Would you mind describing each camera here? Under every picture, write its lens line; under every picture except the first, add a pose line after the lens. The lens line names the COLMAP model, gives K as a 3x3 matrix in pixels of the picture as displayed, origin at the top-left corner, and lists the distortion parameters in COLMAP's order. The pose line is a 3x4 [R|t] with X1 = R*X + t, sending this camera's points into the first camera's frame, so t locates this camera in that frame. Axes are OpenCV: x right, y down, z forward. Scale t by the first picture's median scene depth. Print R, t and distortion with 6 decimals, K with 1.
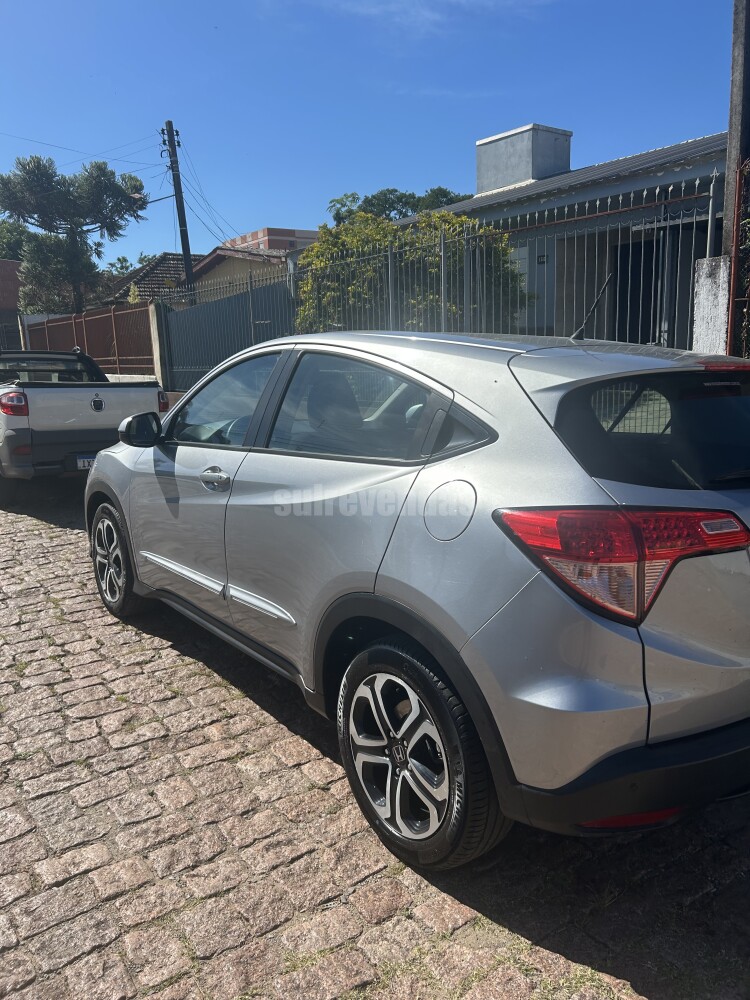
lens RADIAL K [[749.5, 0, 375.8], [0, 749.5, 490.8], [0, 0, 1]] dist [0.043394, -0.044512]
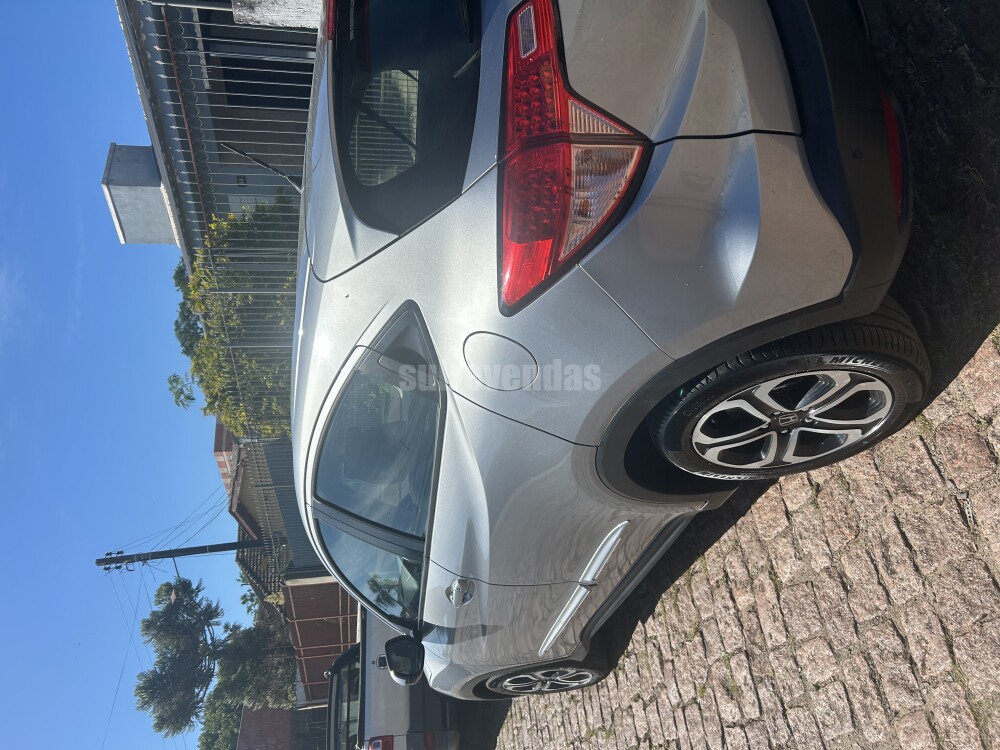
lens RADIAL K [[749.8, 0, 498.2], [0, 749.8, 372.5], [0, 0, 1]] dist [0.050589, -0.054866]
pose [[0.021824, -0.999211, -0.033182, 0.080947], [0.999518, 0.021074, 0.022804, 0.004019], [-0.022087, -0.033663, 0.999189, 0.130378]]
